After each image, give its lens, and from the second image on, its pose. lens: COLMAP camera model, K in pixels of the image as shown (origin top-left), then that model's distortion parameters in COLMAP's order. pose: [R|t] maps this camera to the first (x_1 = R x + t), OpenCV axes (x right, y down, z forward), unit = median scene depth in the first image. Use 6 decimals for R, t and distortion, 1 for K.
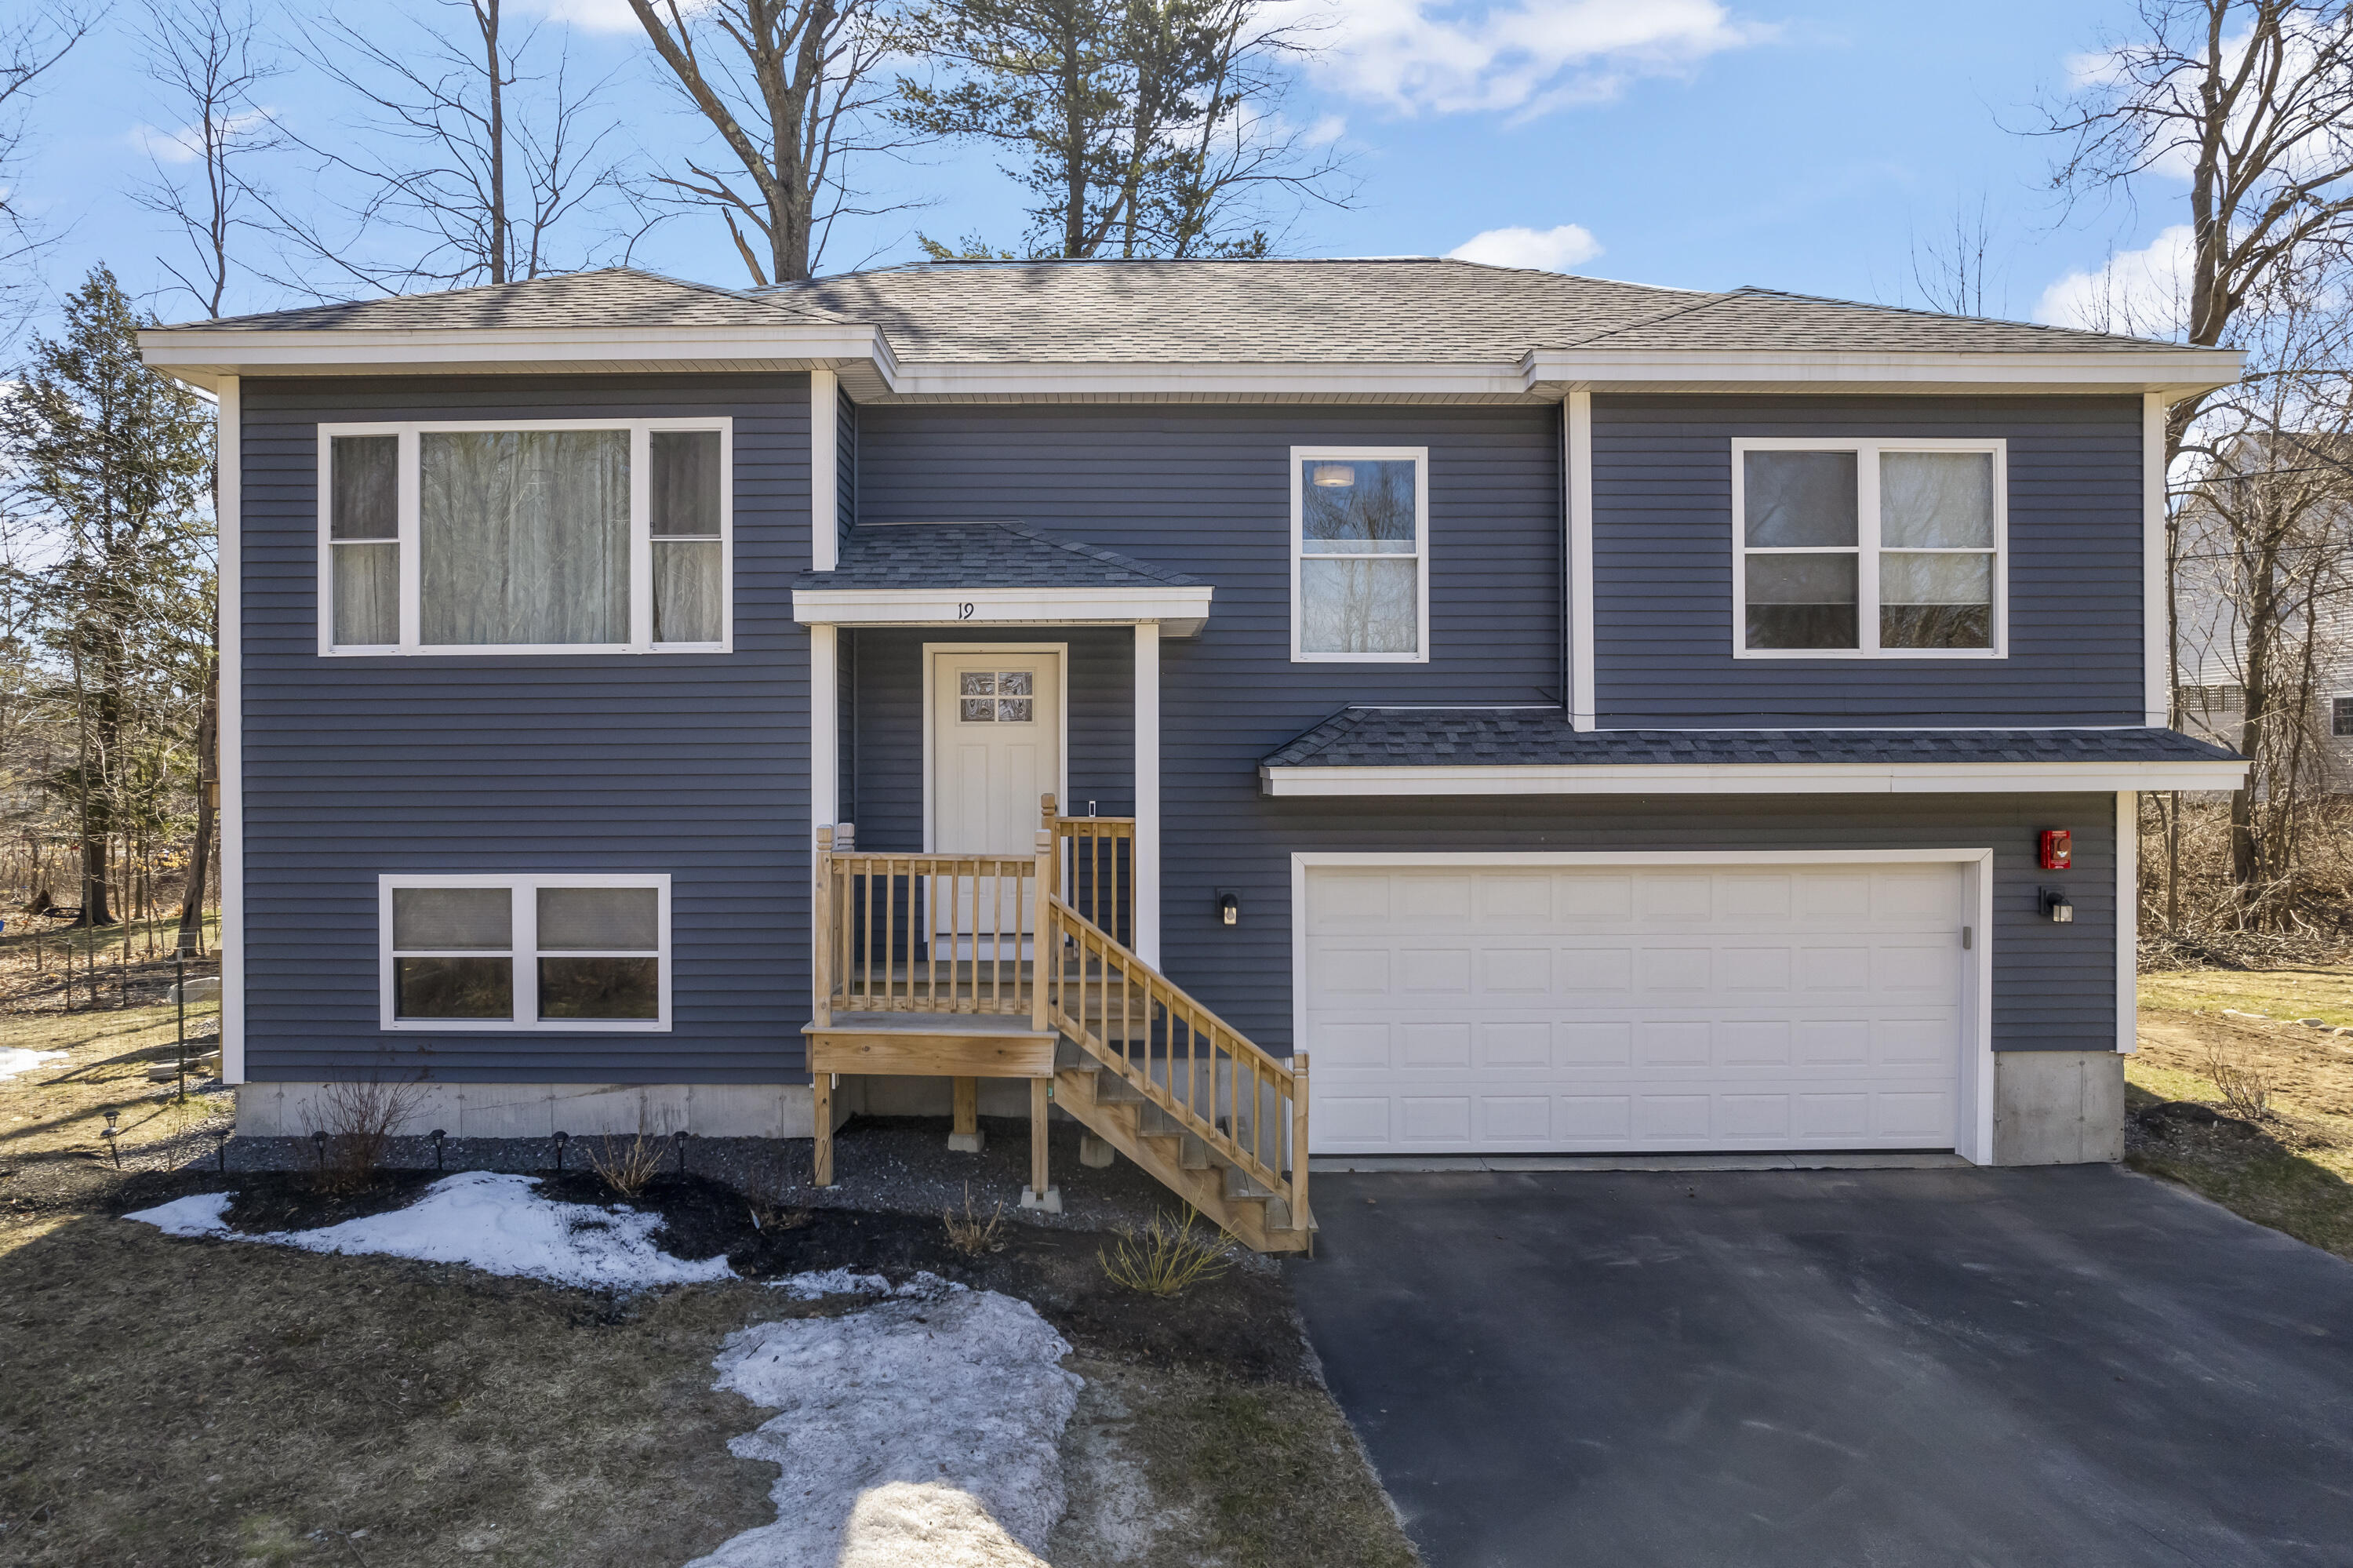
lens RADIAL K [[1561.4, 0, 1119.8], [0, 1561.4, 760.6], [0, 0, 1]] dist [-0.041679, 0.019472]
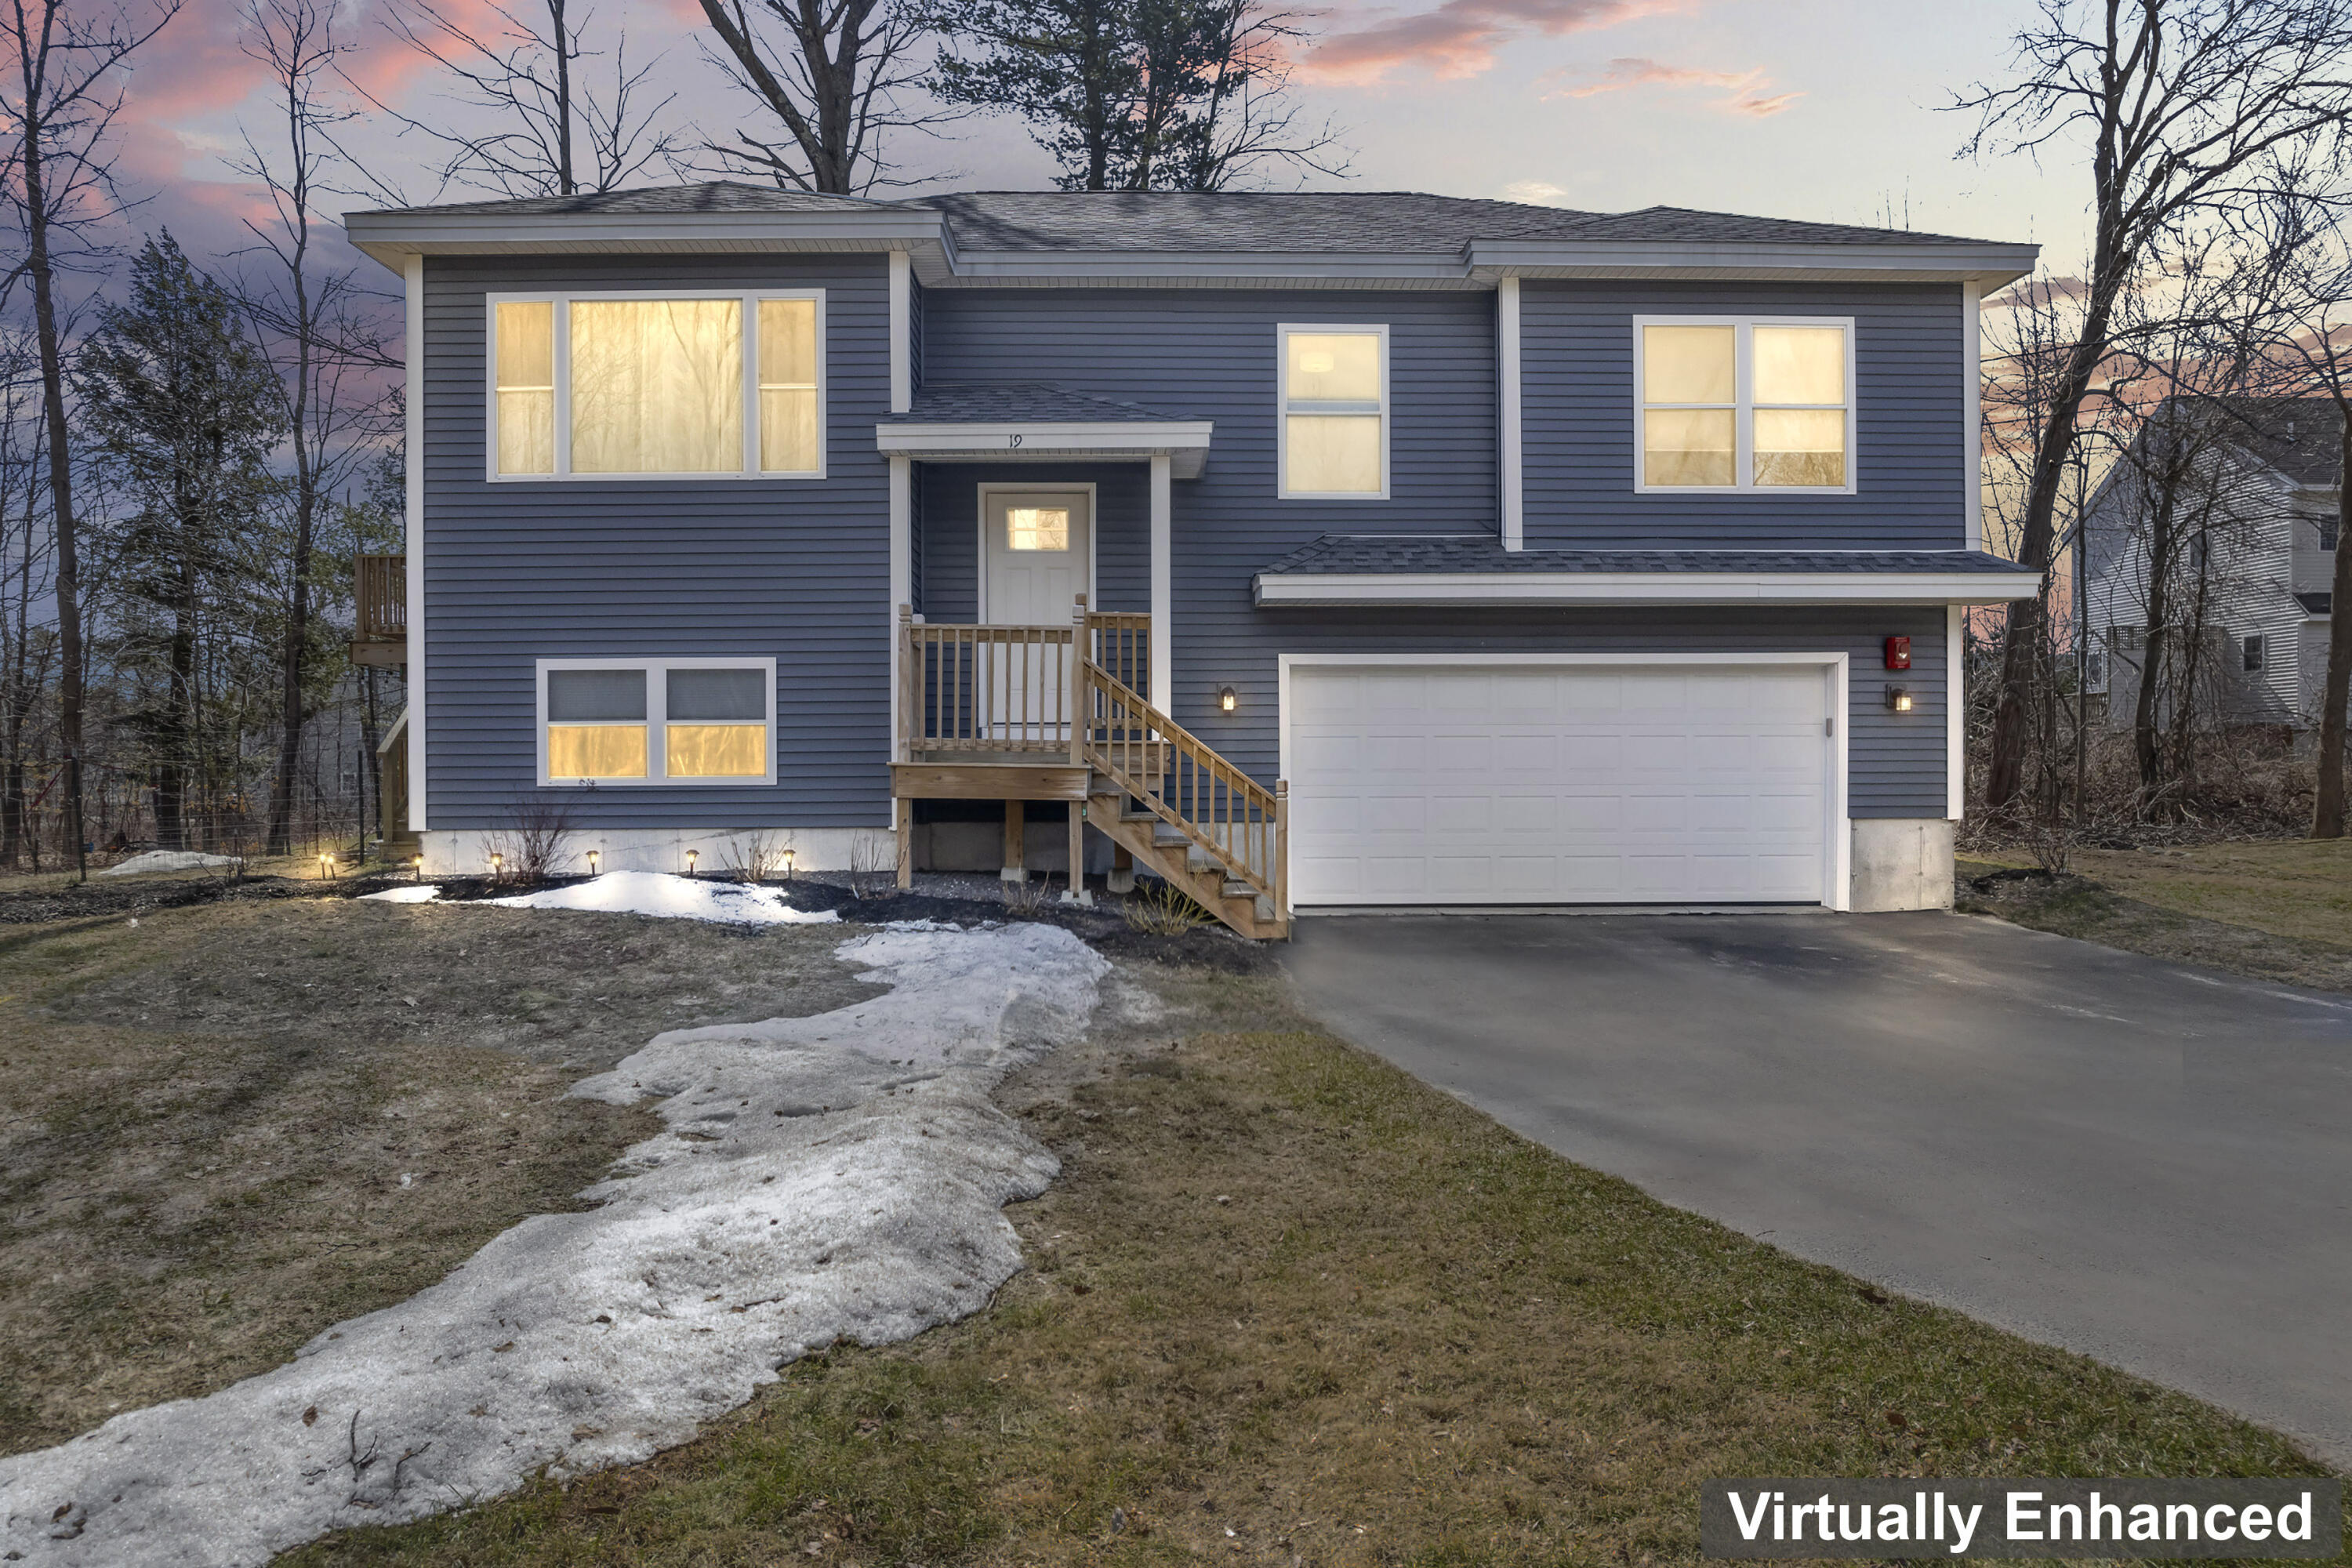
lens RADIAL K [[1541.5, 0, 1165.5], [0, 1541.5, 774.5], [0, 0, 1]] dist [-0.033106, 0.003970]
pose [[0.999820, -0.000880, 0.018955, -0.001972], [0.000725, 0.999966, 0.008161, 0.146776], [-0.018962, -0.008146, 0.999787, -0.216343]]
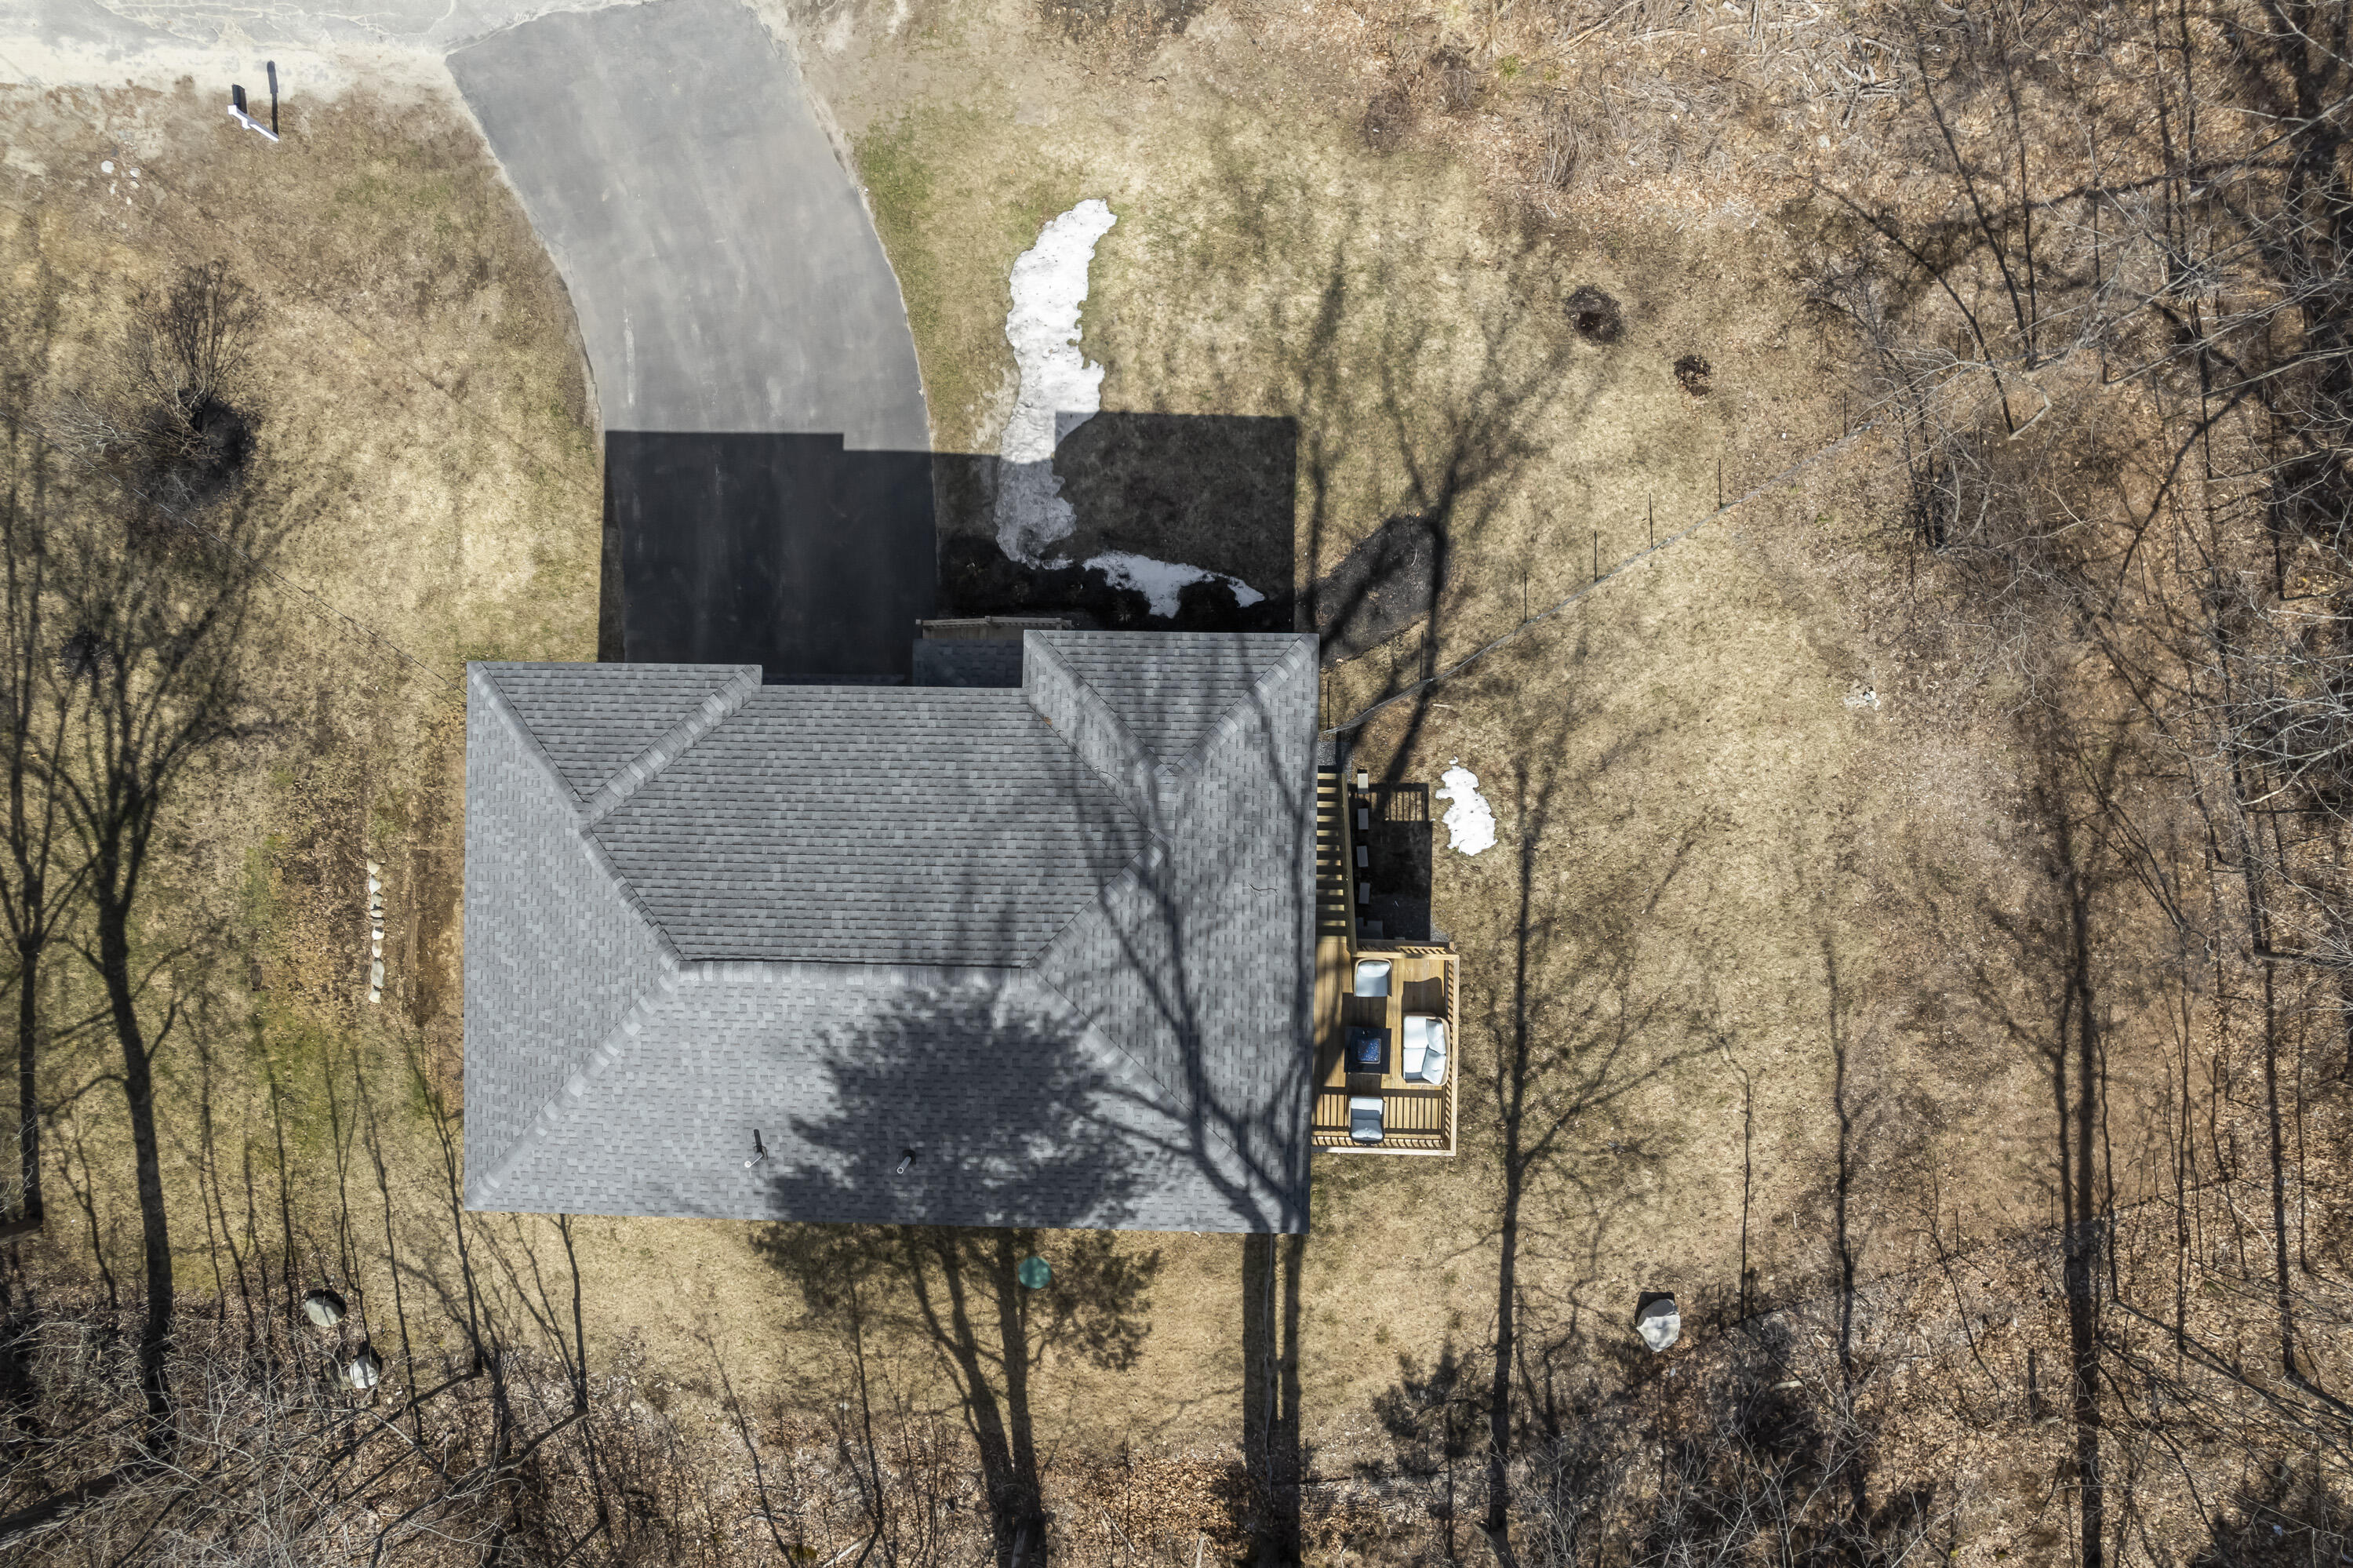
lens RADIAL K [[1542.2, 0, 1166.0], [0, 1542.2, 774.5], [0, 0, 1]] dist [-0.033106, 0.003970]
pose [[-0.999416, -0.019039, 0.028372, -0.421732], [0.028397, -0.001053, 0.999596, -2.533484], [-0.019001, 0.999818, 0.001593, 1.111353]]
